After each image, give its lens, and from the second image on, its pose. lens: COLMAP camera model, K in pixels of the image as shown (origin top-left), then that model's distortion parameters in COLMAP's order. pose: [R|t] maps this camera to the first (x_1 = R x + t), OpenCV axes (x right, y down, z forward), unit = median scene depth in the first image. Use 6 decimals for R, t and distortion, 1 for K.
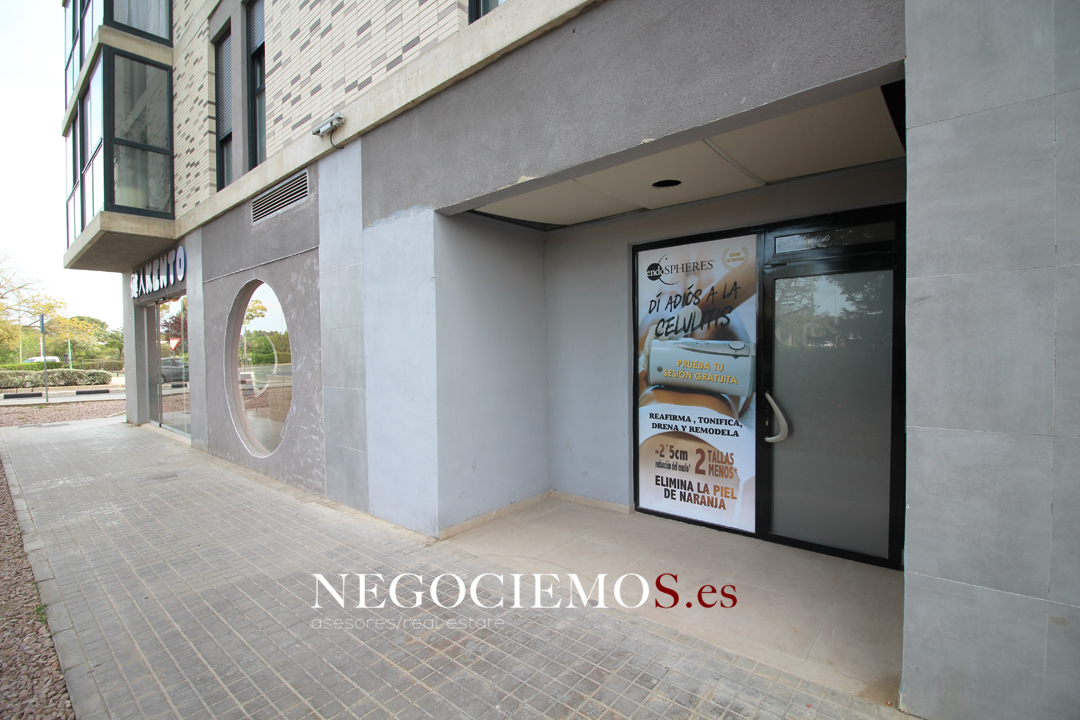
lens RADIAL K [[495.4, 0, 535.2], [0, 495.4, 360.4], [0, 0, 1]] dist [-0.005613, -0.000517]
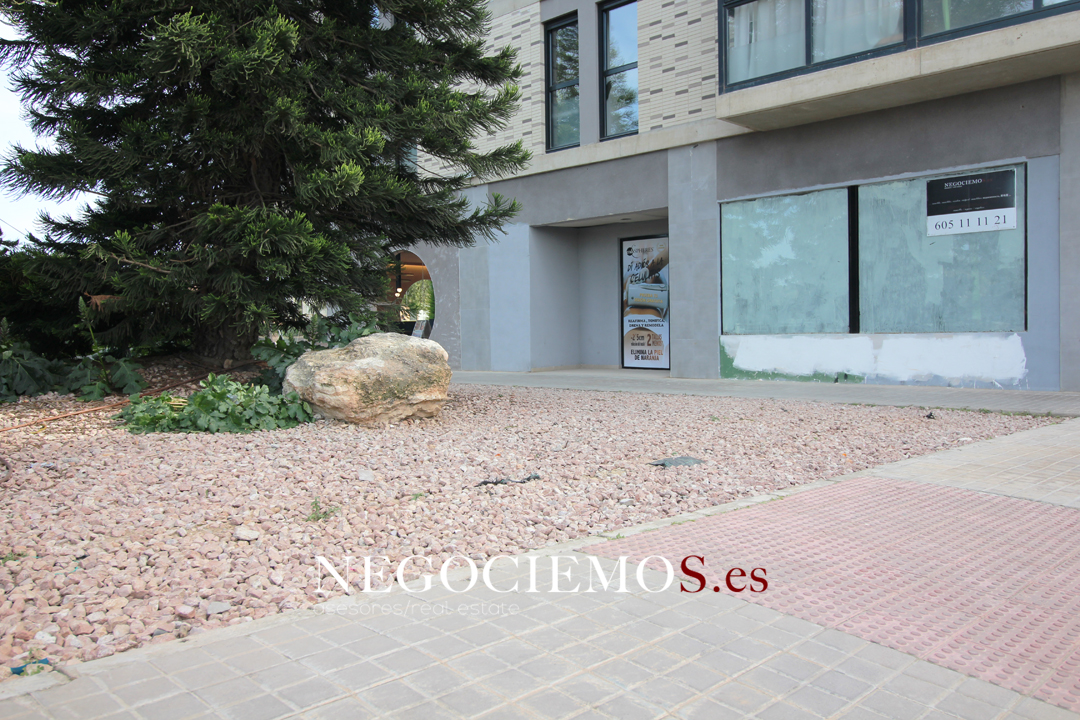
lens RADIAL K [[892.0, 0, 533.4], [0, 892.0, 360.9], [0, 0, 1]] dist [0.002918, 0.018185]
pose [[0.999453, 0.005112, -0.032688, -0.041664], [-0.004610, 0.999870, 0.015439, 0.221332], [0.032762, -0.015280, 0.999346, -2.715799]]
